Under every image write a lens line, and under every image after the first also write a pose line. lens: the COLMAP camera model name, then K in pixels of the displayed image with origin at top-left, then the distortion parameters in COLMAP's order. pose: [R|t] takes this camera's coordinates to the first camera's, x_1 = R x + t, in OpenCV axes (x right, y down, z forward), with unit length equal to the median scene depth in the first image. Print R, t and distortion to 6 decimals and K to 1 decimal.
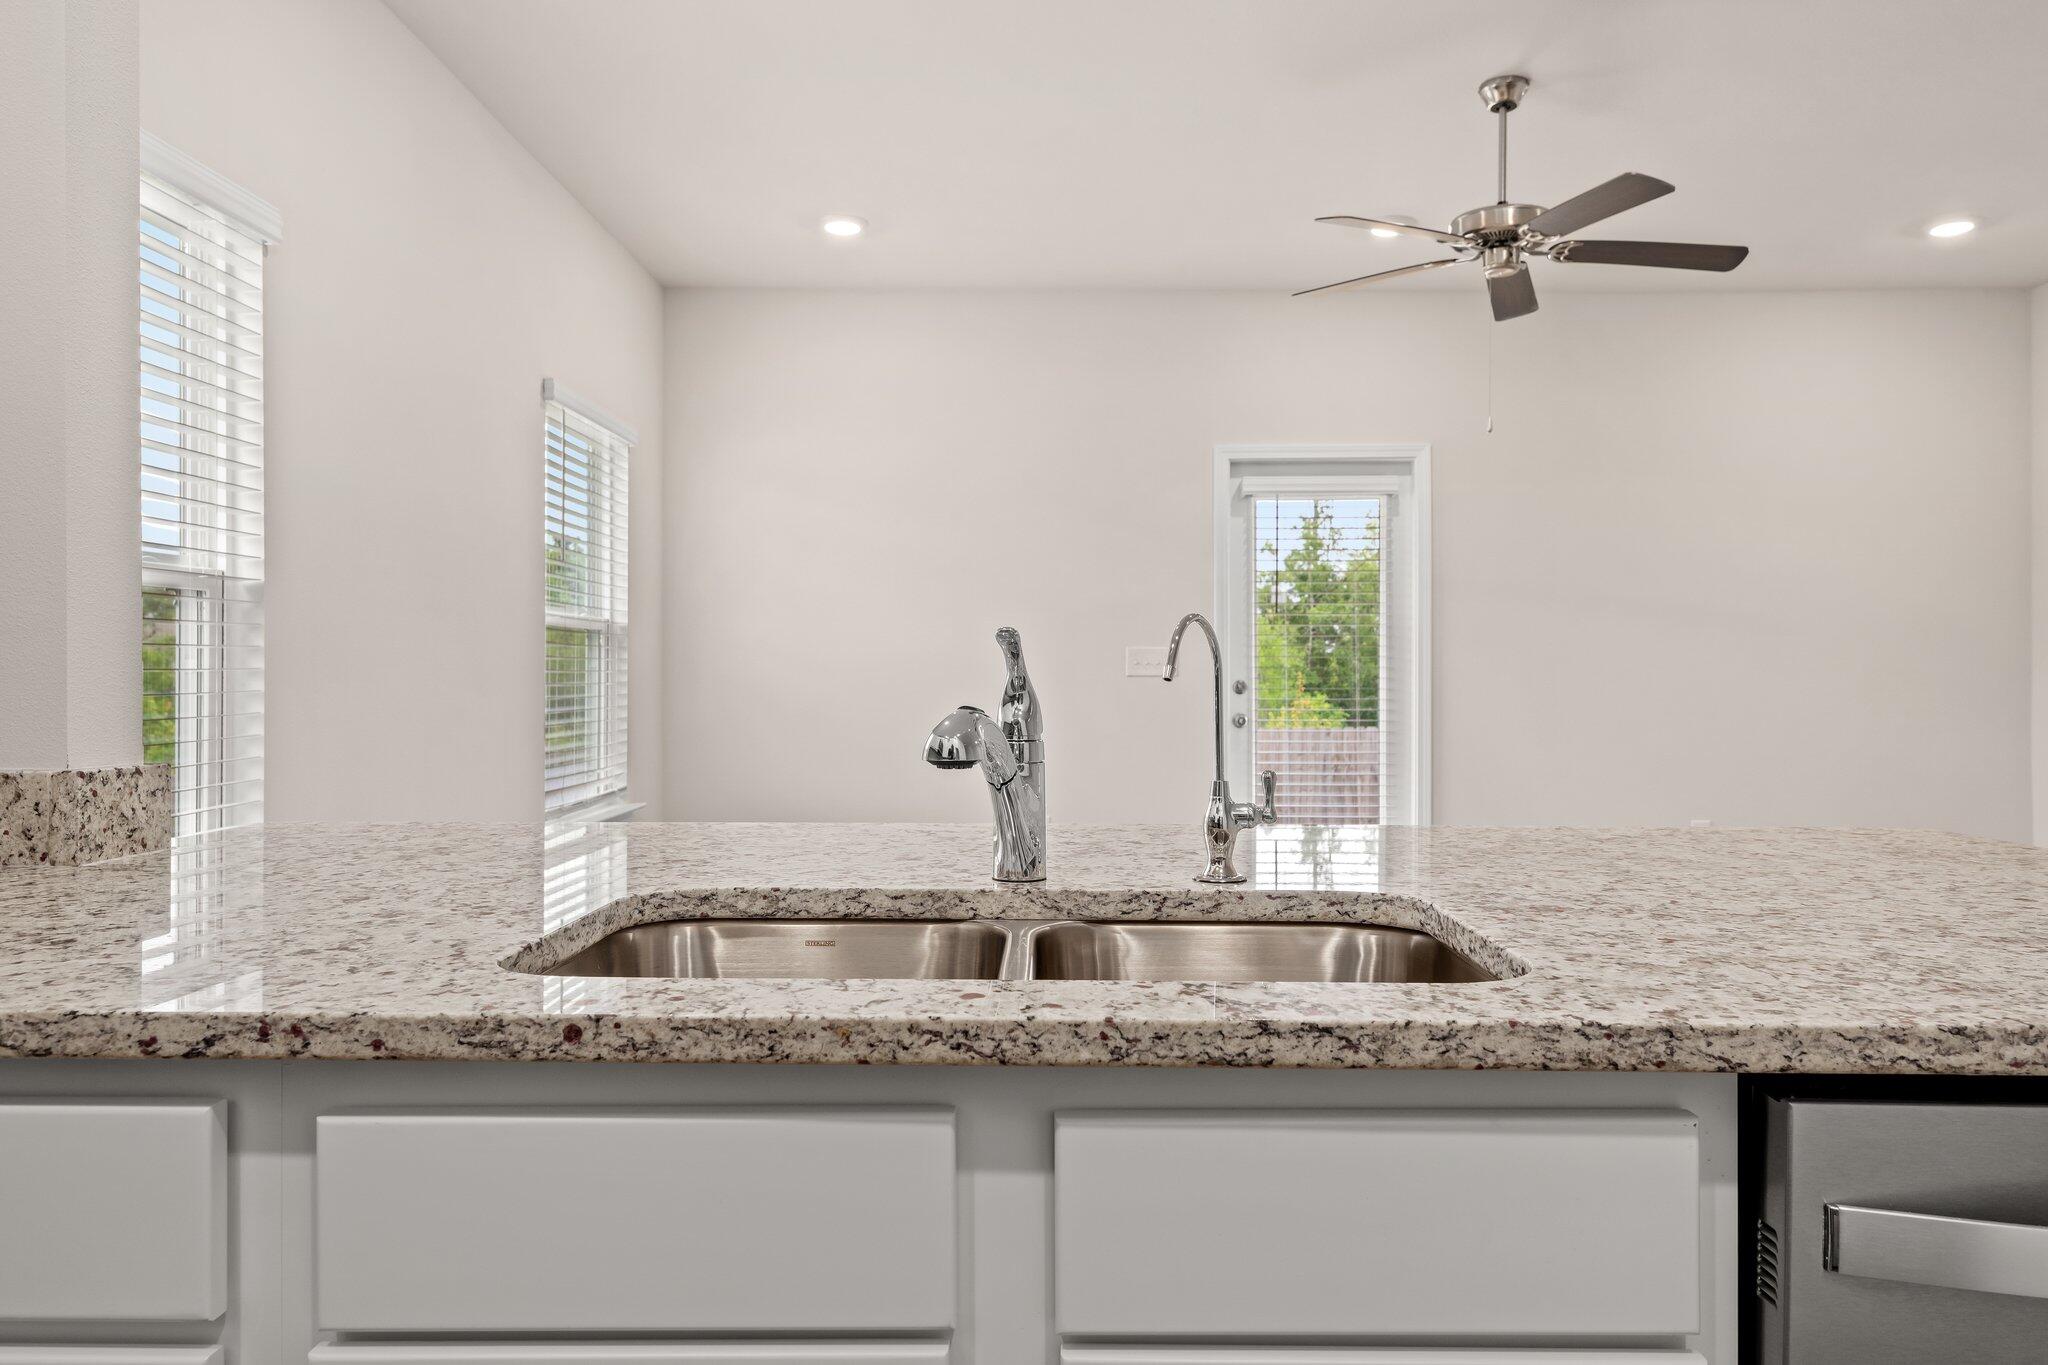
lens RADIAL K [[1360.5, 0, 1032.5], [0, 1360.5, 675.9], [0, 0, 1]] dist [0.004452, -0.003570]
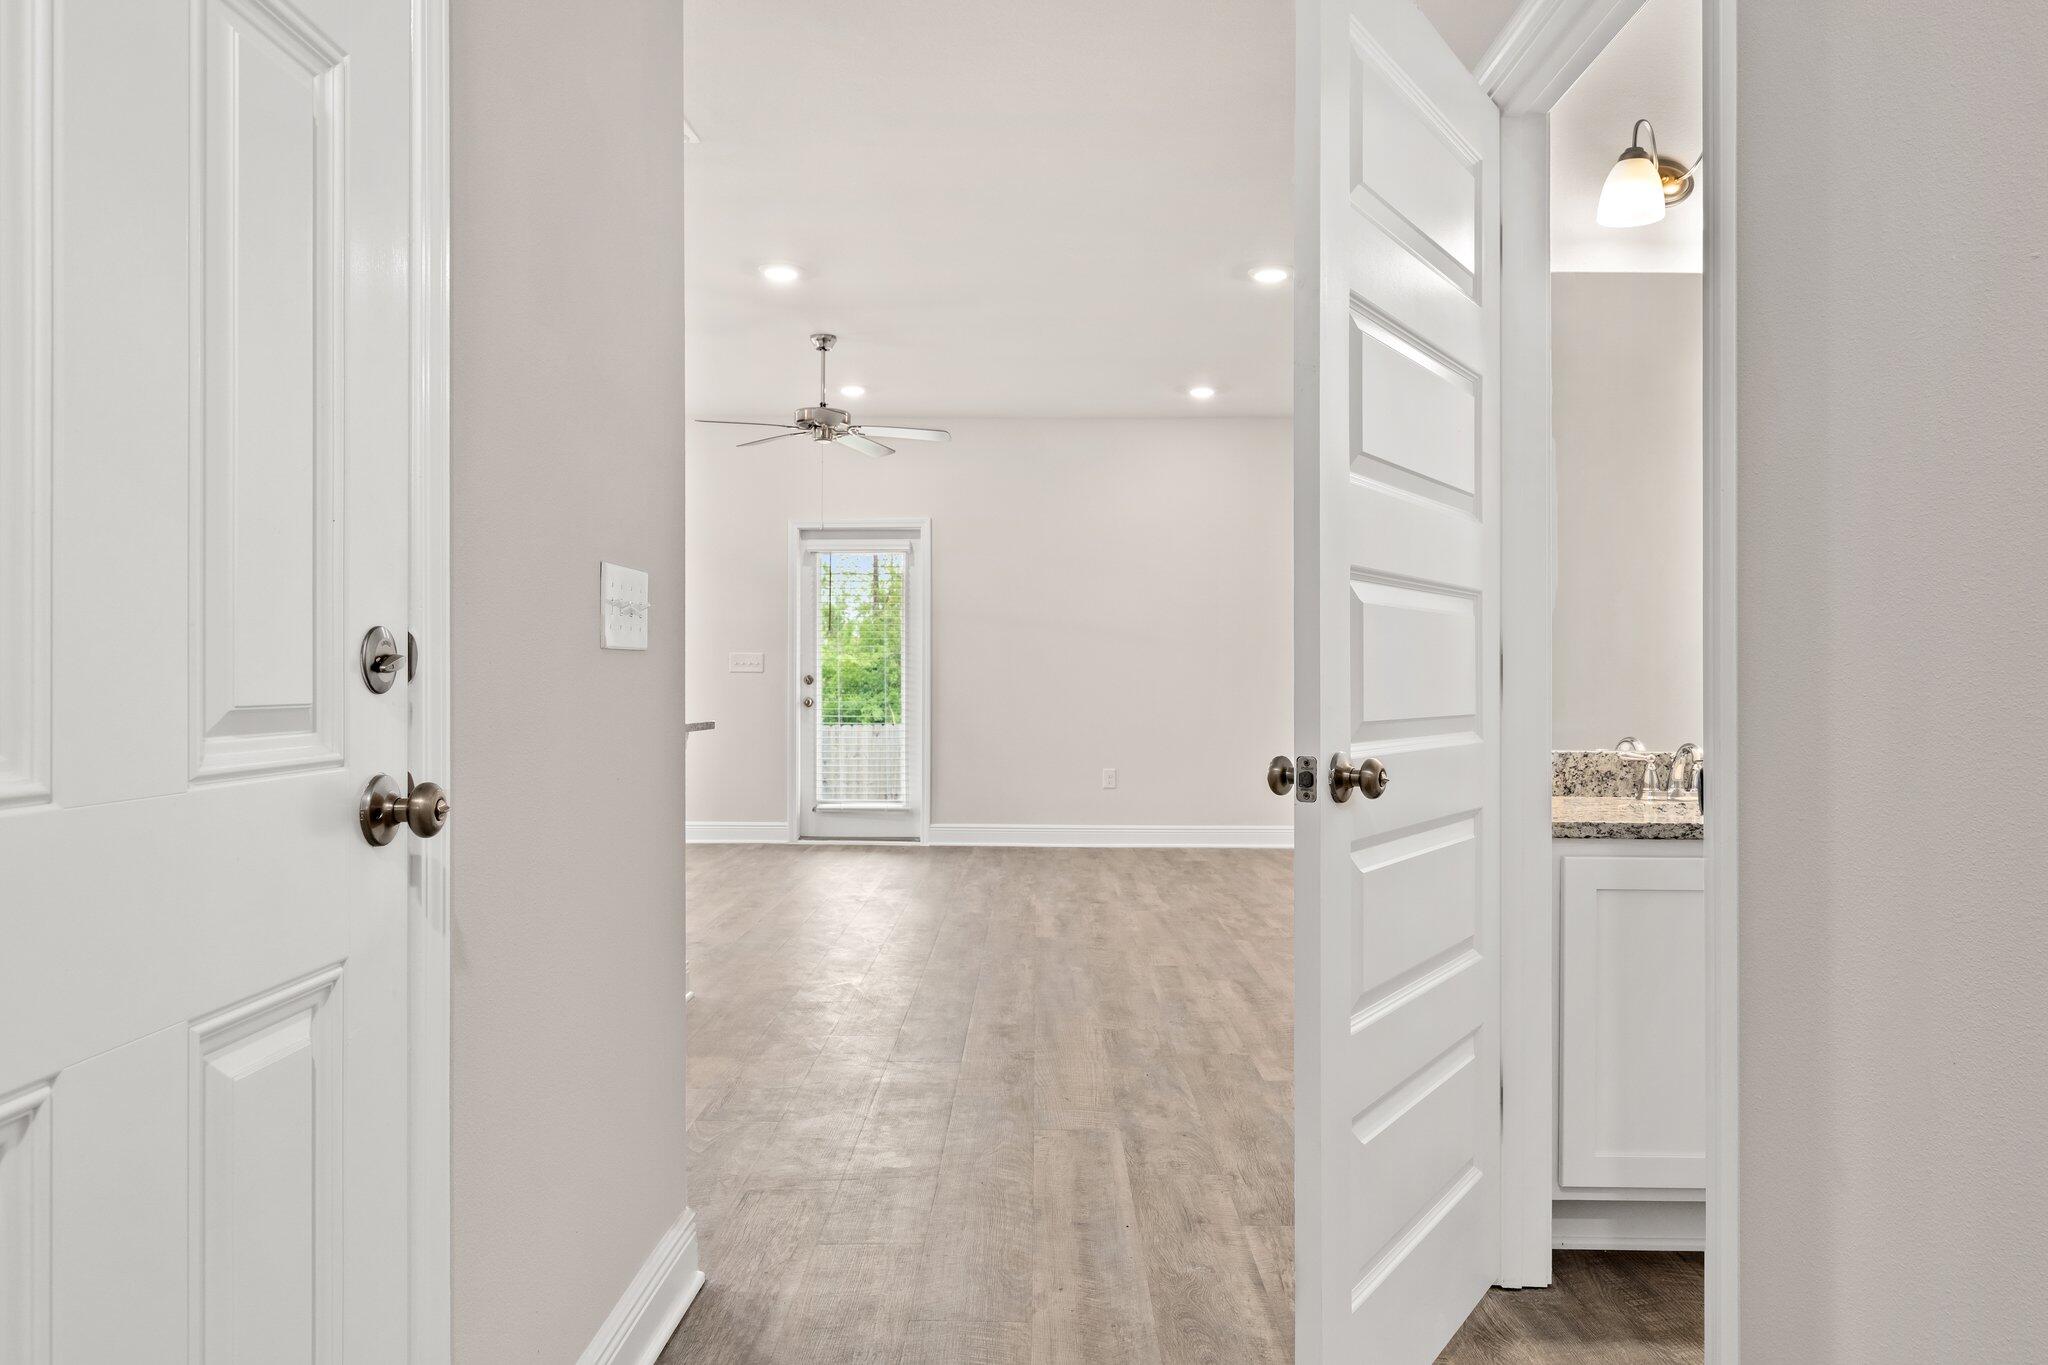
lens RADIAL K [[1360.5, 0, 1037.0], [0, 1360.5, 675.0], [0, 0, 1]] dist [0.004452, -0.003570]
pose [[0.999994, 0.000939, 0.003441, 0.402138], [-0.000915, 0.999976, -0.006885, 0.013599], [-0.003447, 0.006882, 0.999970, -0.509815]]
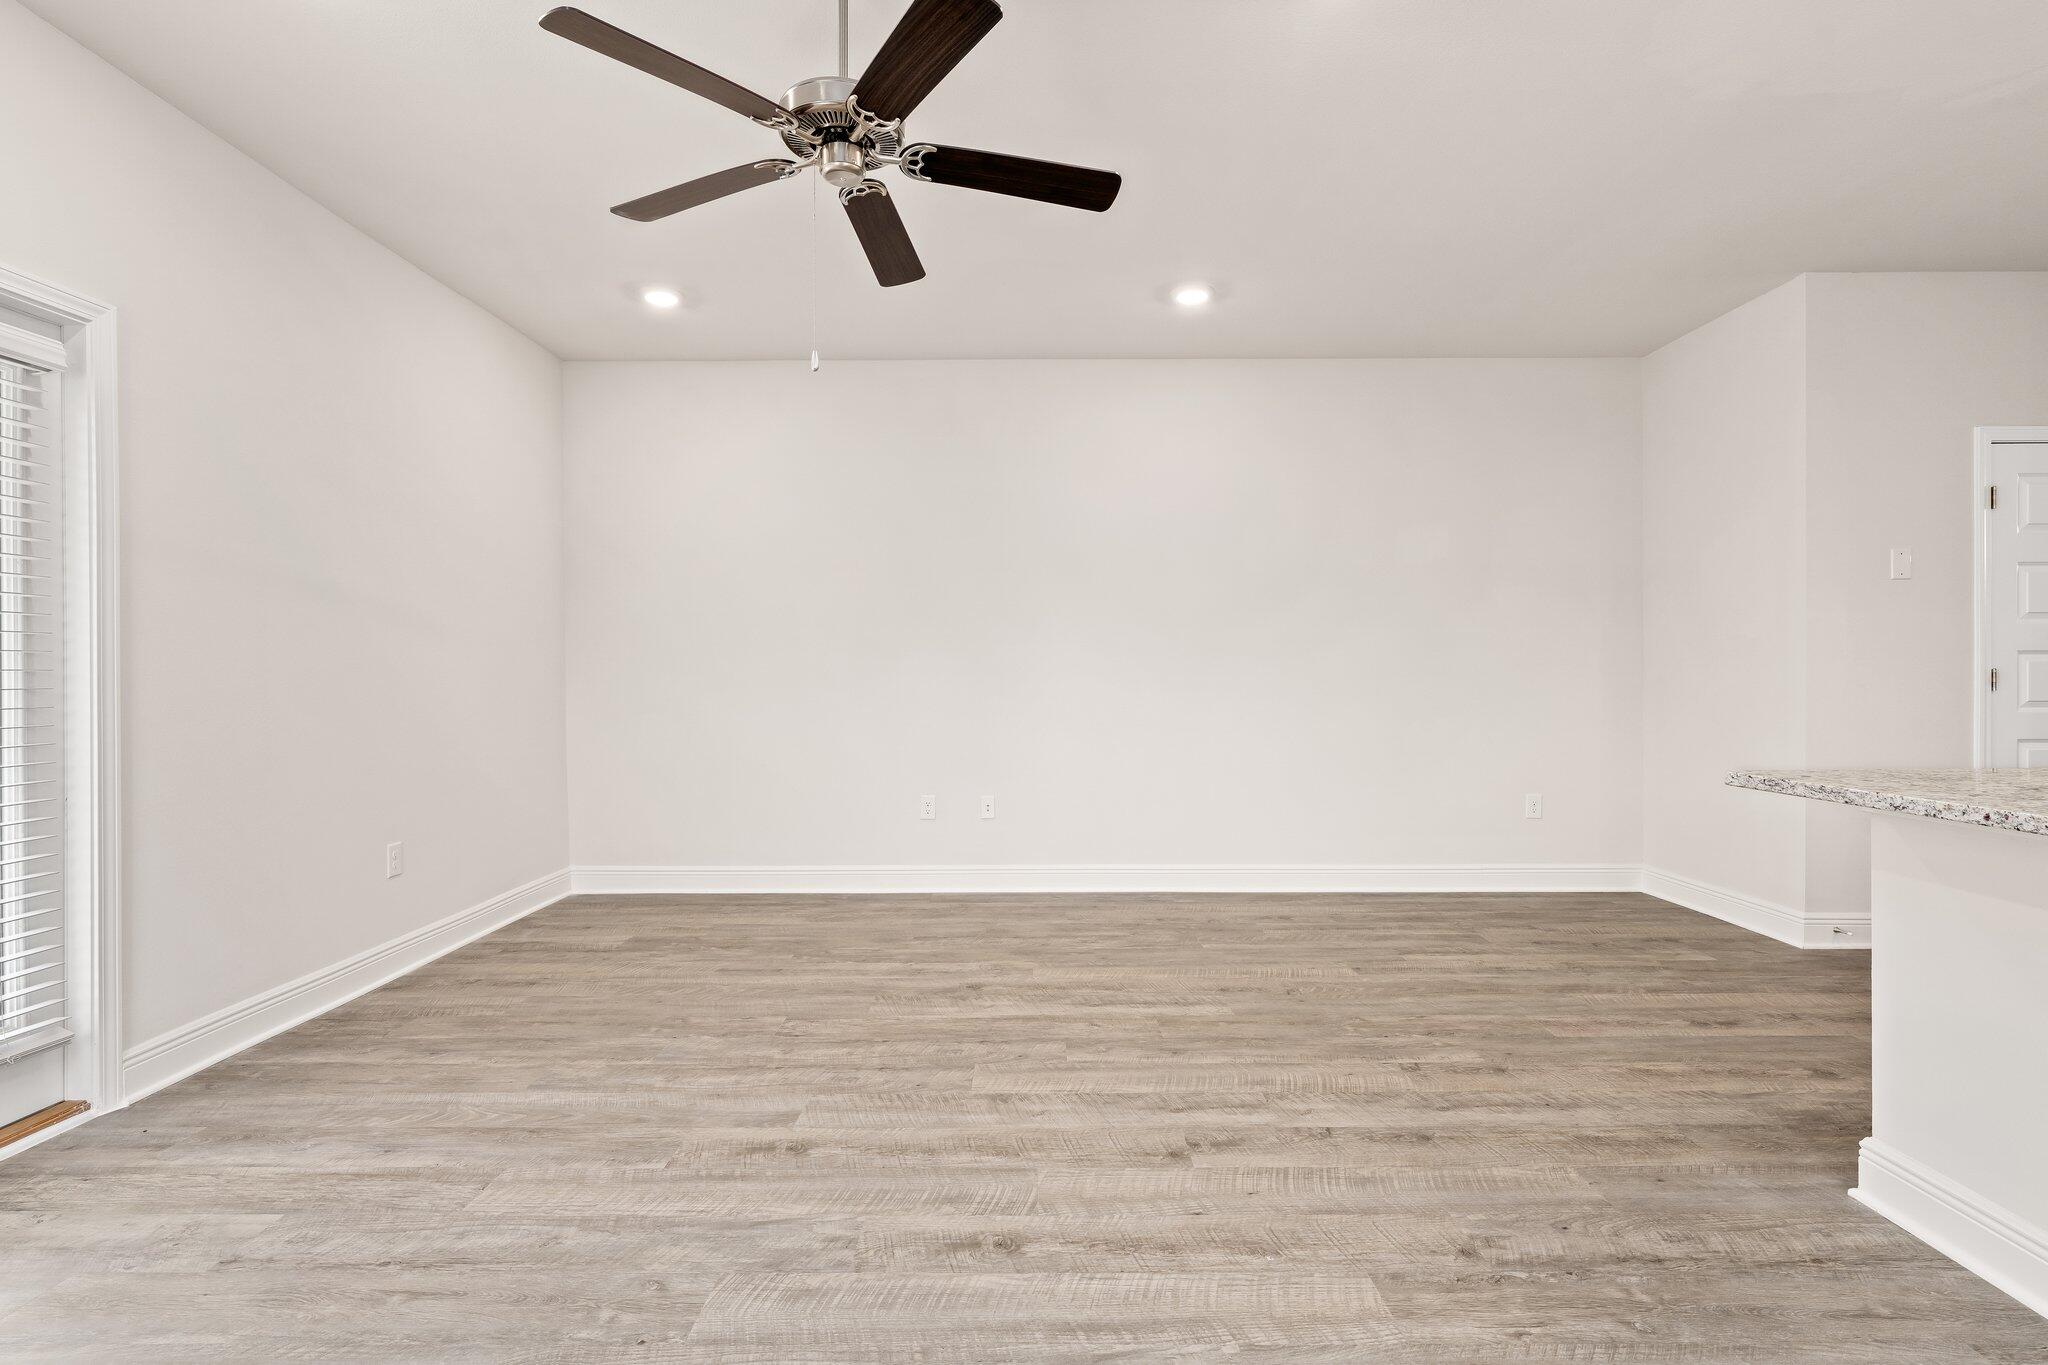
lens RADIAL K [[990.3, 0, 1032.7], [0, 990.3, 668.4], [0, 0, 1]] dist [0.001028, 0.000978]
pose [[-0.002296, 0.004145, 0.999989, -0.160796], [0.005865, 0.999974, -0.004131, -0.002369], [-0.999980, 0.005856, -0.002320, 0.577395]]
